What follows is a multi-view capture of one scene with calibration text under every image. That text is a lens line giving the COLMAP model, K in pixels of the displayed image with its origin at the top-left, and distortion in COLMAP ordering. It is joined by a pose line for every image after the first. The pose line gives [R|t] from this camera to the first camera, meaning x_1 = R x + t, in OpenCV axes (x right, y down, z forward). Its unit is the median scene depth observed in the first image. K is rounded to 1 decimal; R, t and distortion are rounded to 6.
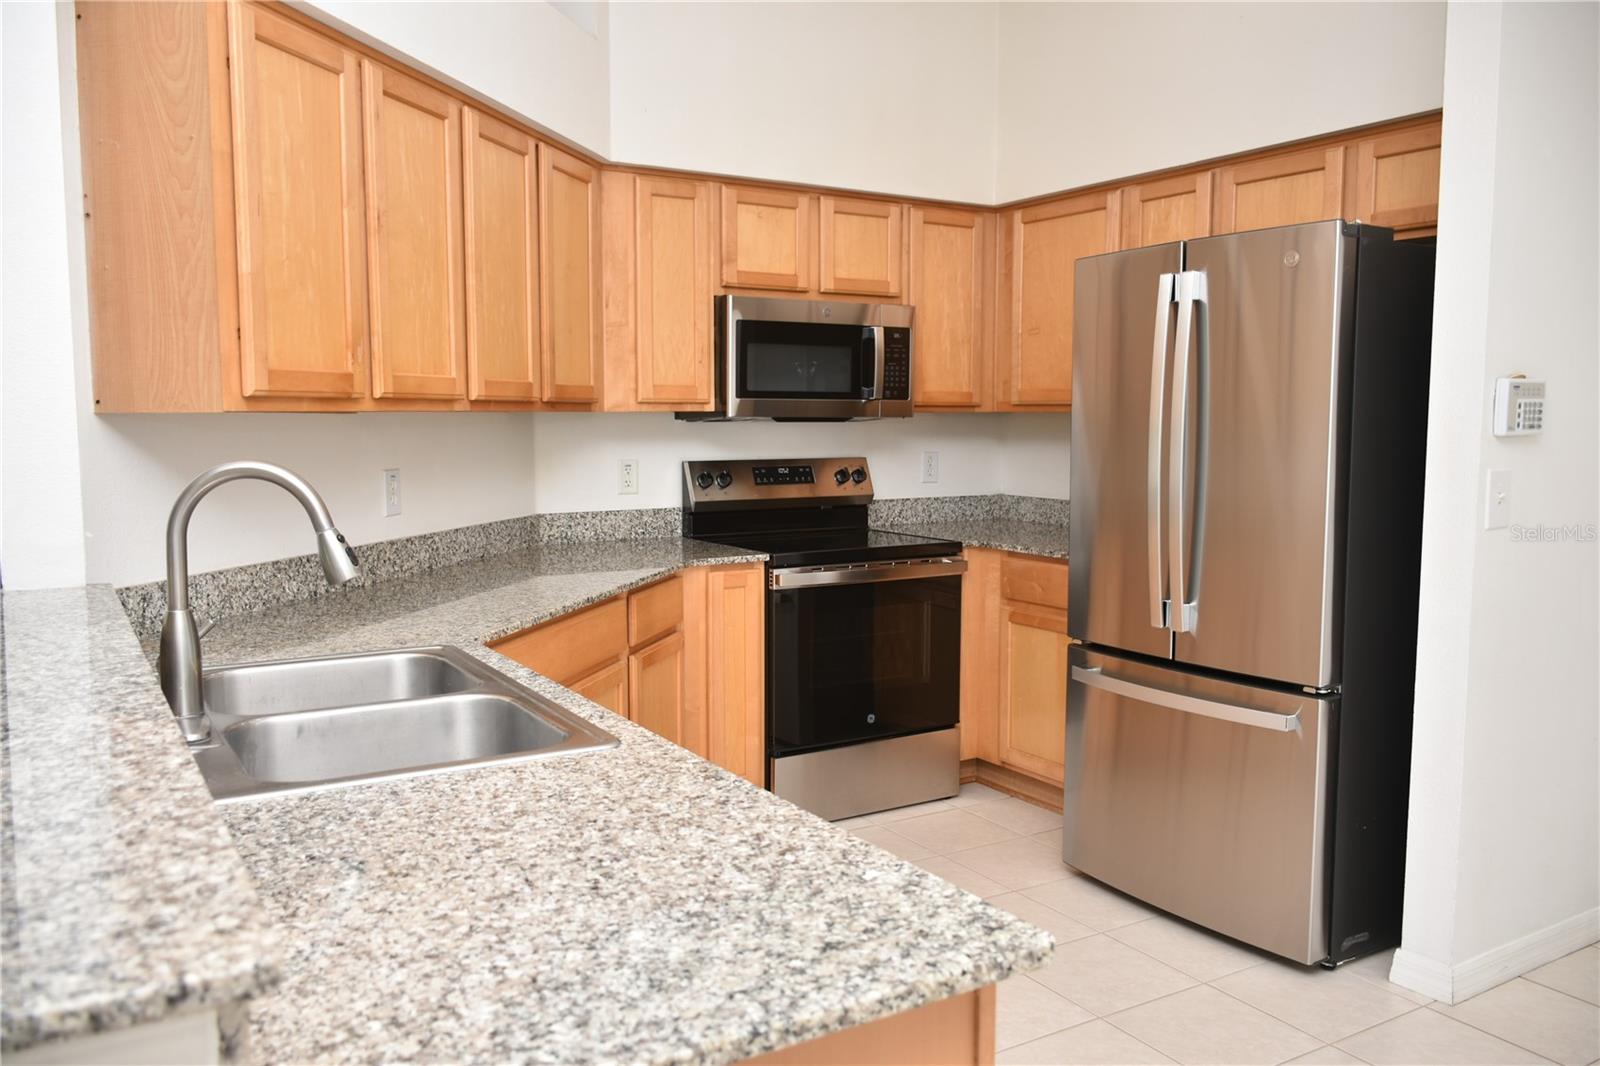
lens RADIAL K [[1227.6, 0, 800.0], [0, 1227.6, 533.0], [0, 0, 1]] dist [-0.019641, -0.006662]
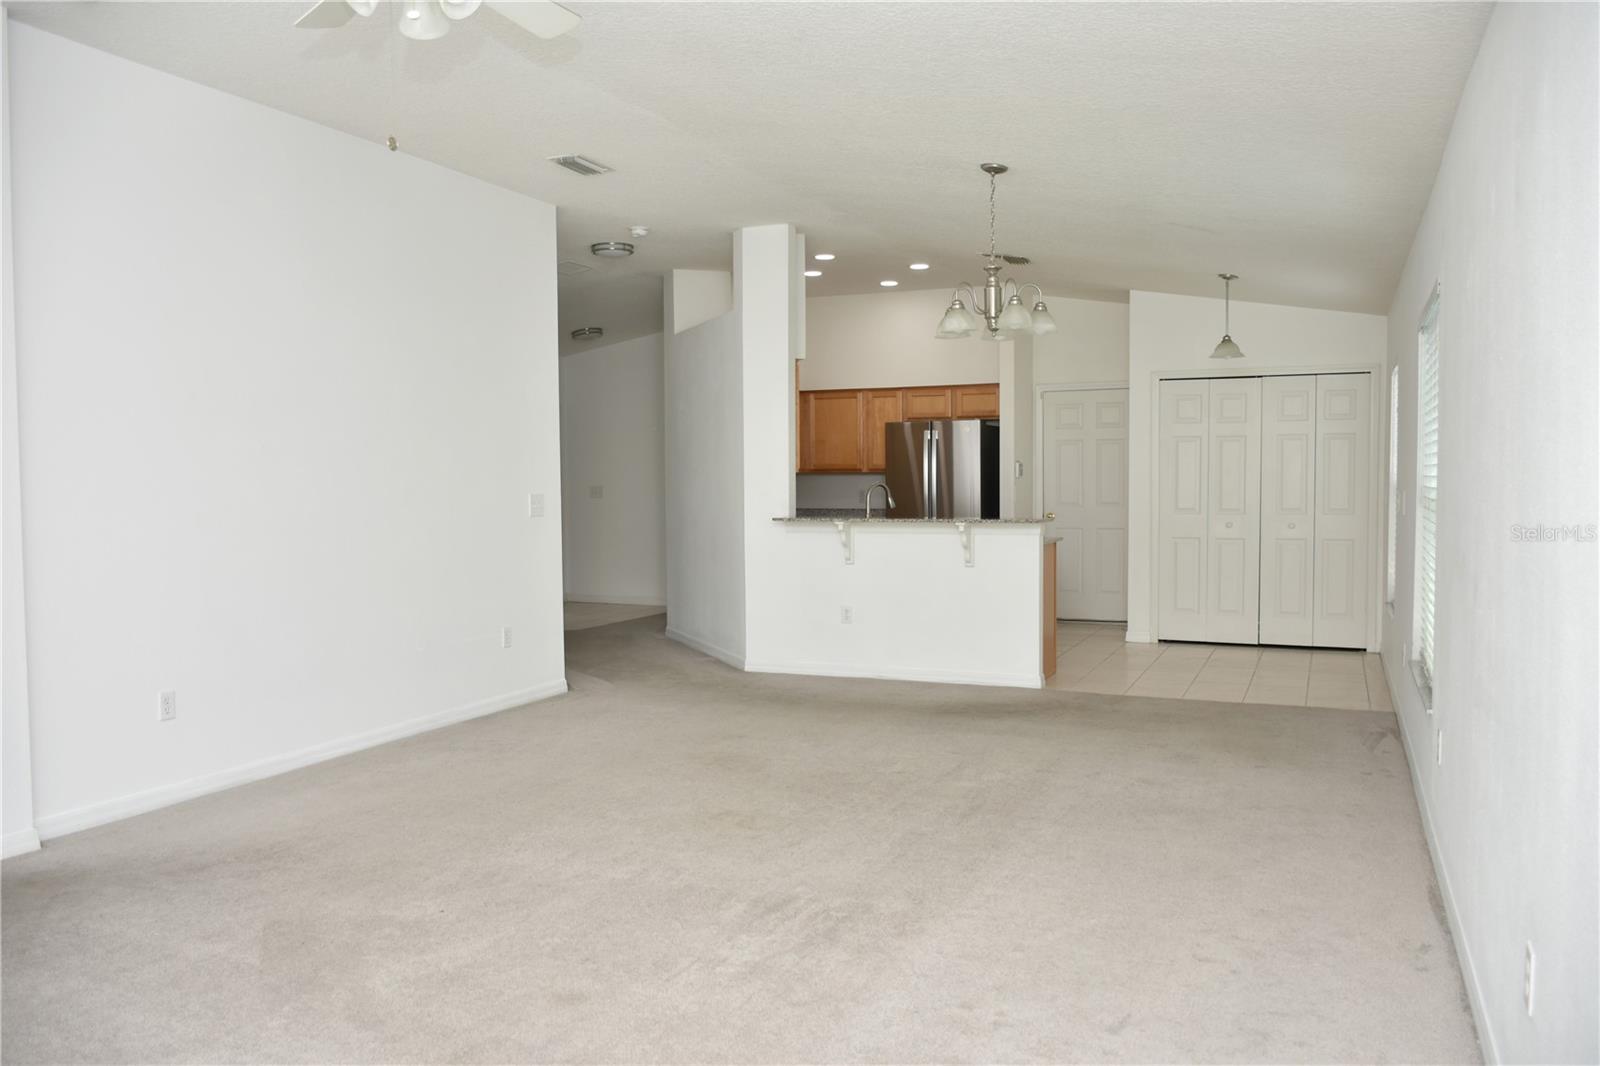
lens RADIAL K [[1275.5, 0, 800.0], [0, 1275.5, 533.0], [0, 0, 1]] dist [-0.005671, -0.001421]
pose [[0.804654, -0.031880, 0.592887, -1.518840], [0.064487, 0.997343, -0.033893, 0.120267], [-0.590231, 0.065506, 0.804572, -1.168751]]
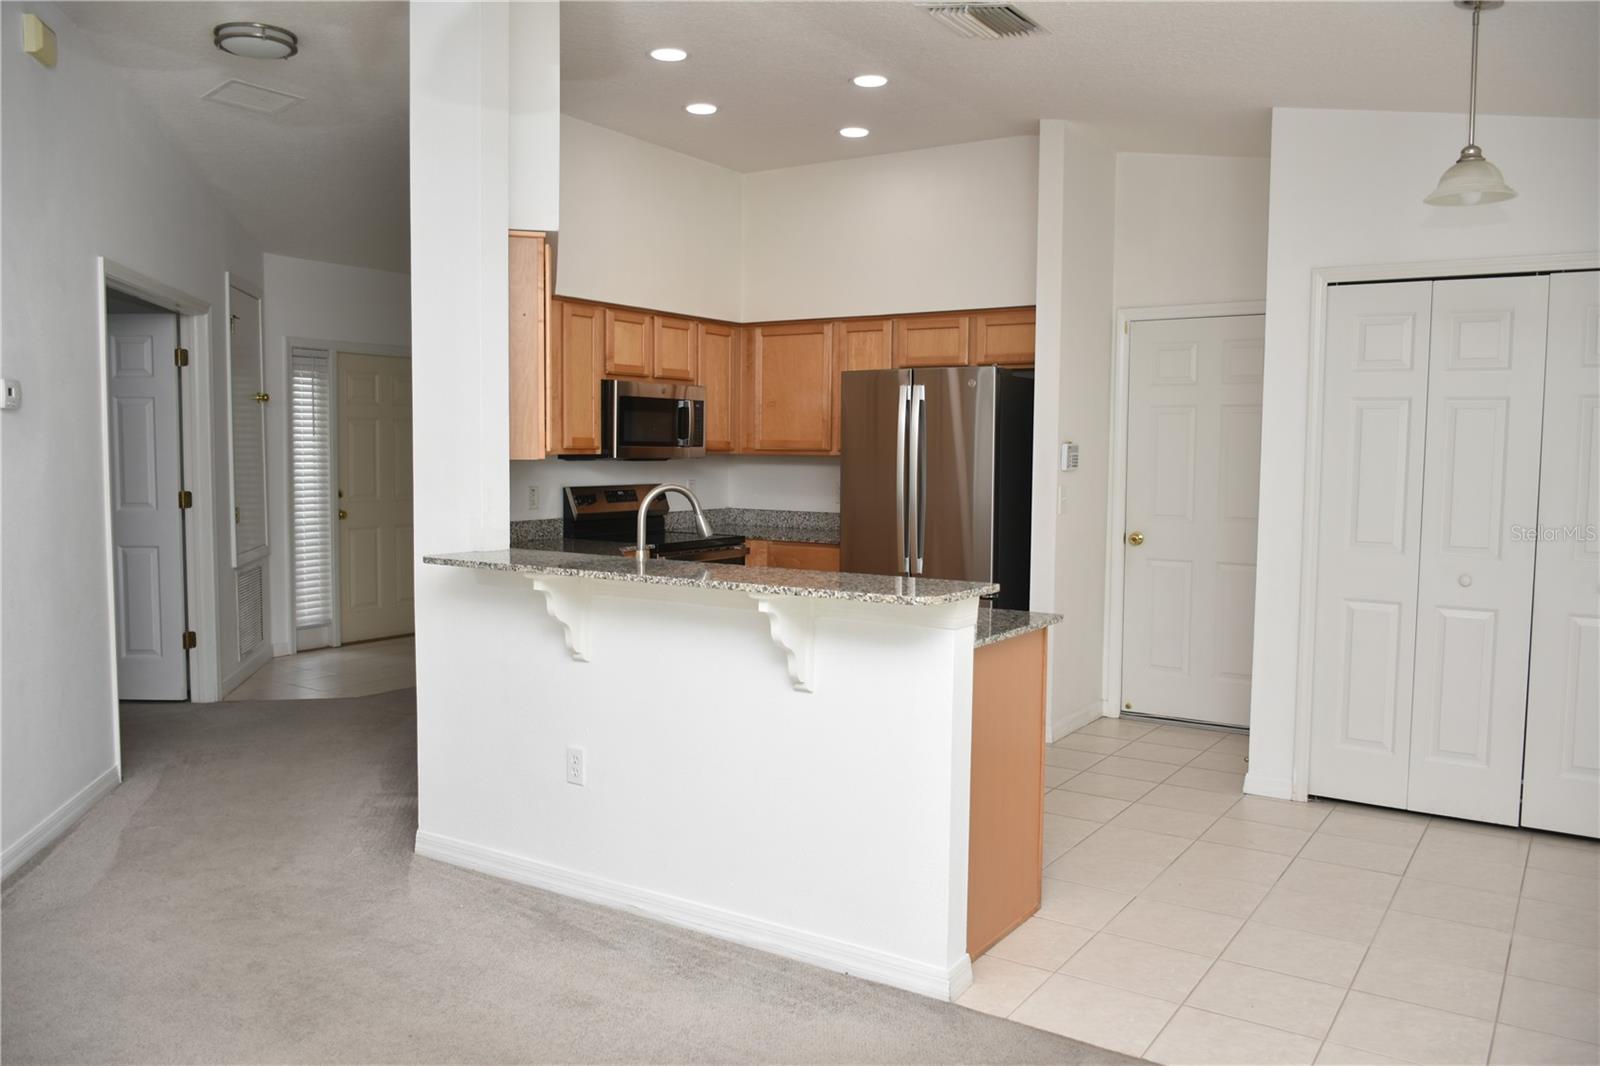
lens RADIAL K [[1227.6, 0, 800.0], [0, 1227.6, 533.0], [0, 0, 1]] dist [-0.019641, -0.006662]
pose [[0.898452, -0.024740, 0.438374, -0.511719], [0.035209, 0.999256, -0.015768, 0.031567], [-0.437657, 0.029602, 0.898654, -0.475547]]
